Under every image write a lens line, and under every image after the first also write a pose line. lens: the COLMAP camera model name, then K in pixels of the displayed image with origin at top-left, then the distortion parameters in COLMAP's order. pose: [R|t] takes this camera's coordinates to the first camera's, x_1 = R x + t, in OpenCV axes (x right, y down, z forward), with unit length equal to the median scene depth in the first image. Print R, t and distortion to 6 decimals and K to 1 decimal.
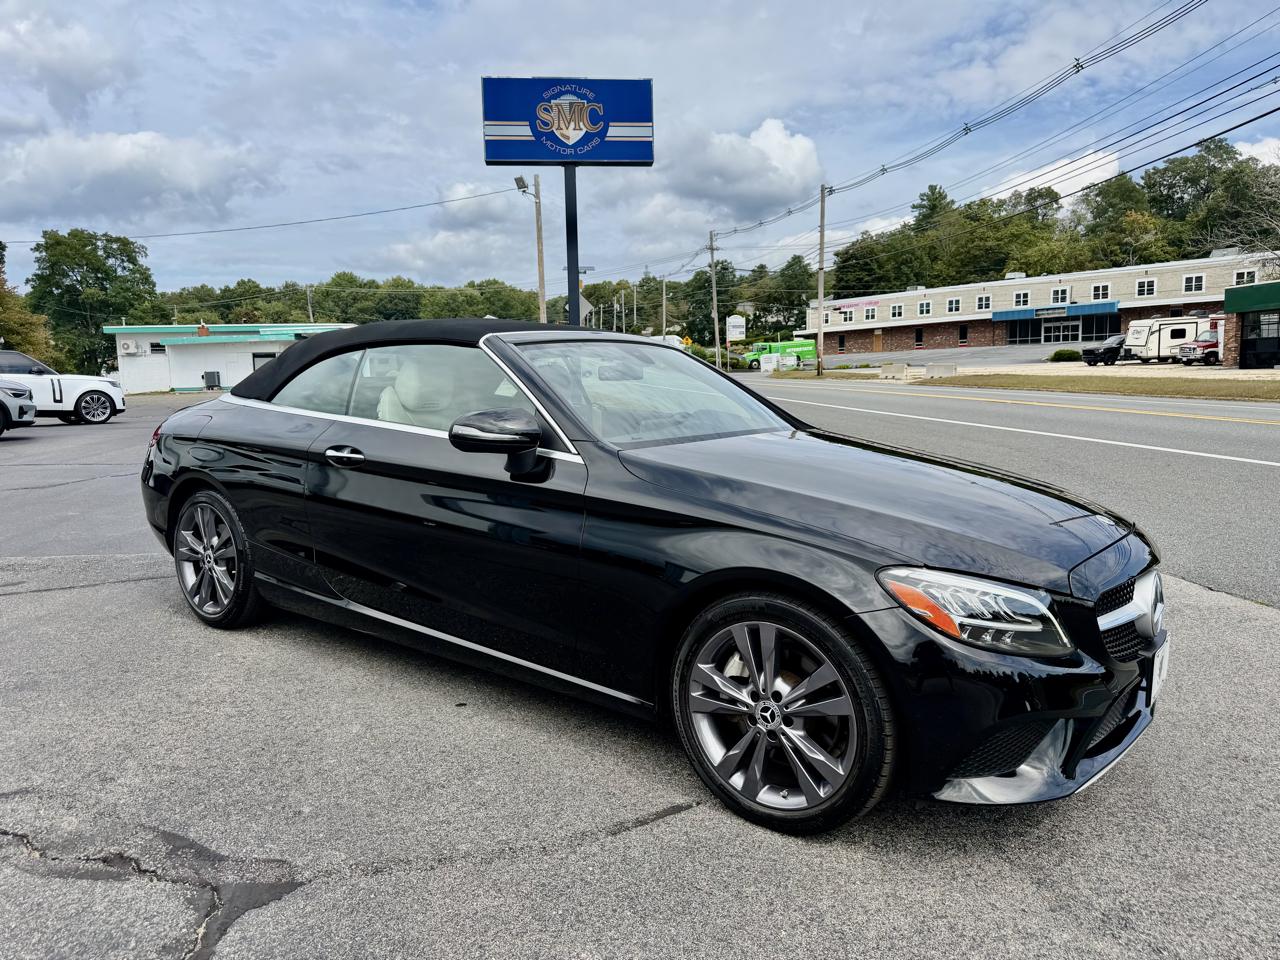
lens RADIAL K [[931.2, 0, 607.8], [0, 931.2, 511.7], [0, 0, 1]] dist [0.090724, -0.140648]
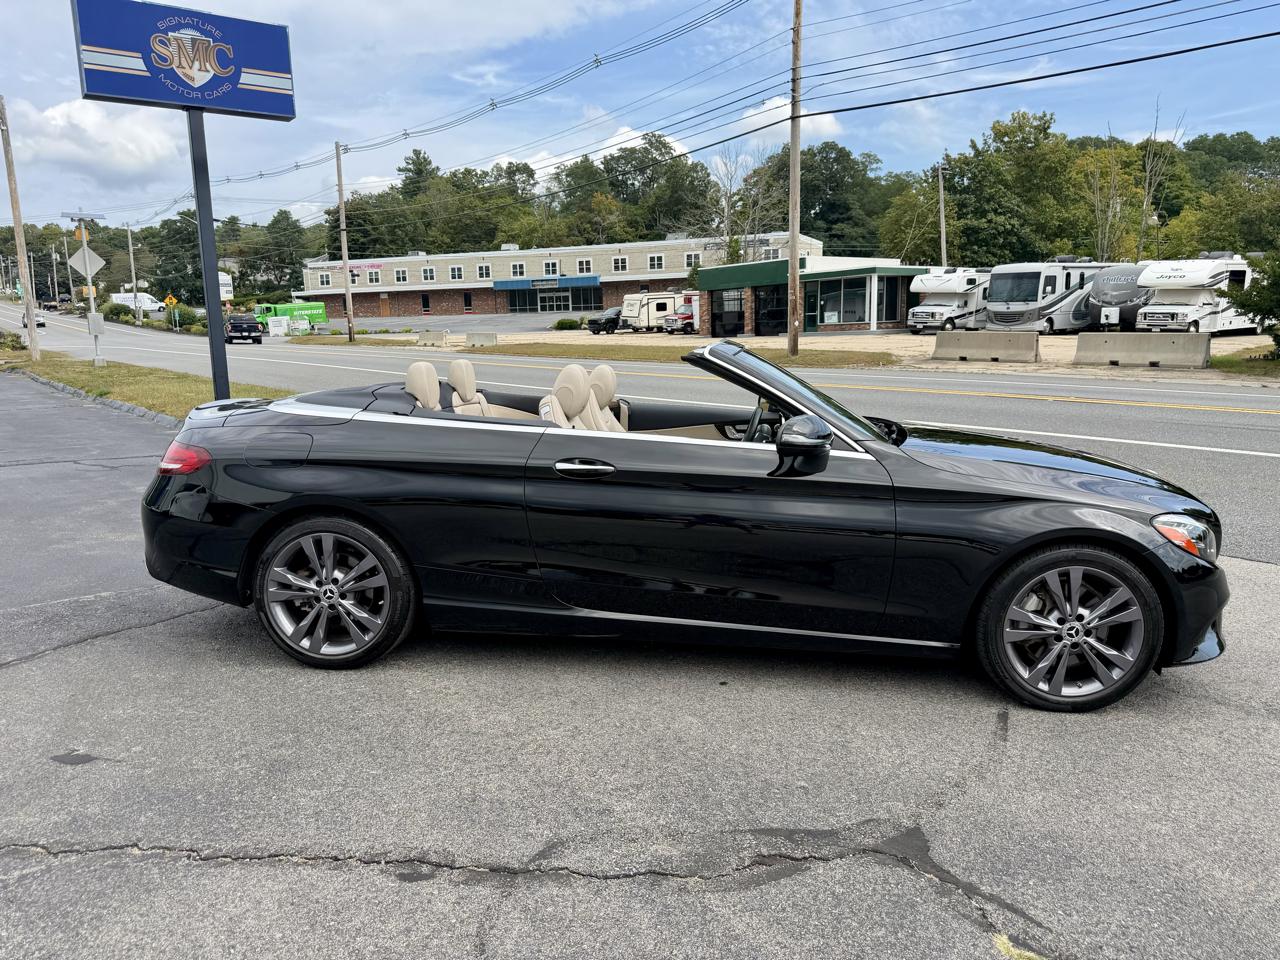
lens RADIAL K [[944.3, 0, 643.0], [0, 944.3, 516.8], [0, 0, 1]] dist [0.115194, -0.220420]
pose [[0.840389, -0.103199, 0.532068, -0.050954], [0.081189, 0.994598, 0.064675, -0.004455], [-0.535869, -0.011155, 0.844228, 0.006759]]
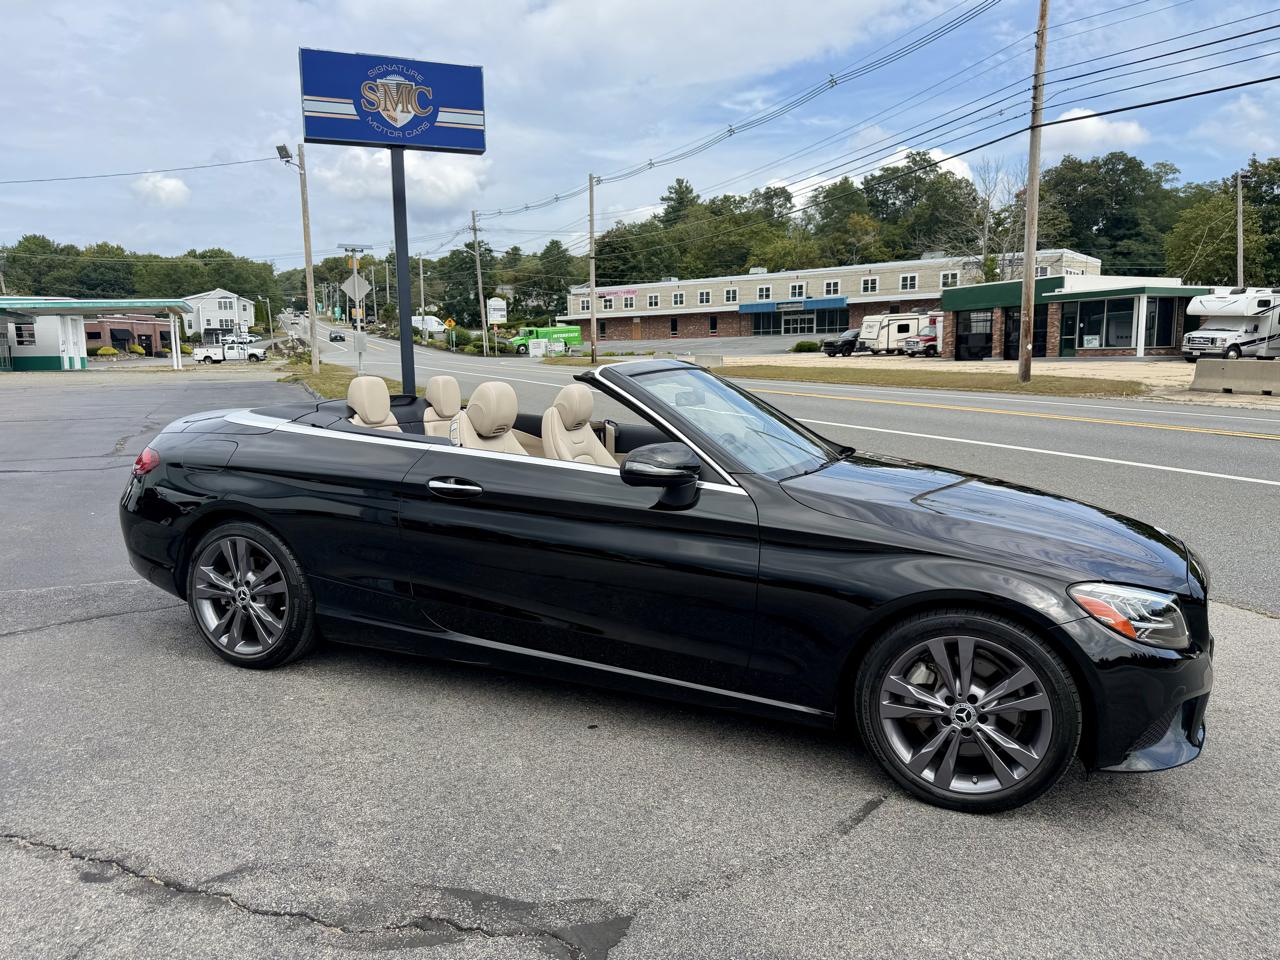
lens RADIAL K [[942.7, 0, 623.2], [0, 942.7, 519.0], [0, 0, 1]] dist [0.070466, -0.126931]
pose [[0.960900, -0.037100, 0.274399, -0.025124], [0.030307, 0.999121, 0.028959, -0.003263], [-0.275232, -0.019510, 0.961180, -0.000149]]
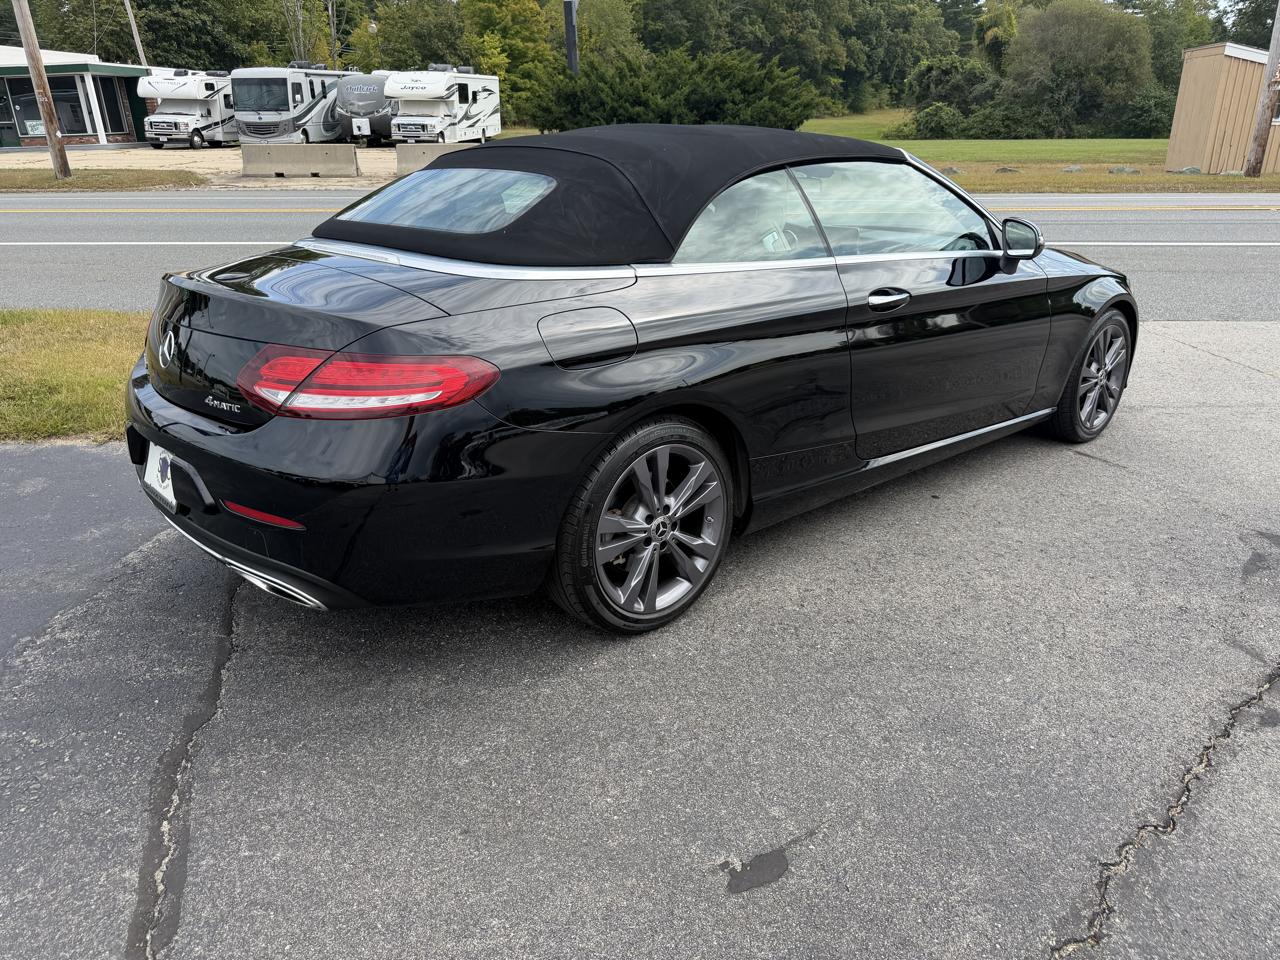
lens RADIAL K [[921.5, 0, 698.9], [0, 921.5, 505.4], [0, 0, 1]] dist [0.024946, -0.026594]
pose [[0.132987, -0.364880, 0.921508, -0.077192], [0.157834, 0.925698, 0.343761, -0.013509], [-0.978470, 0.099729, 0.180697, 0.067878]]
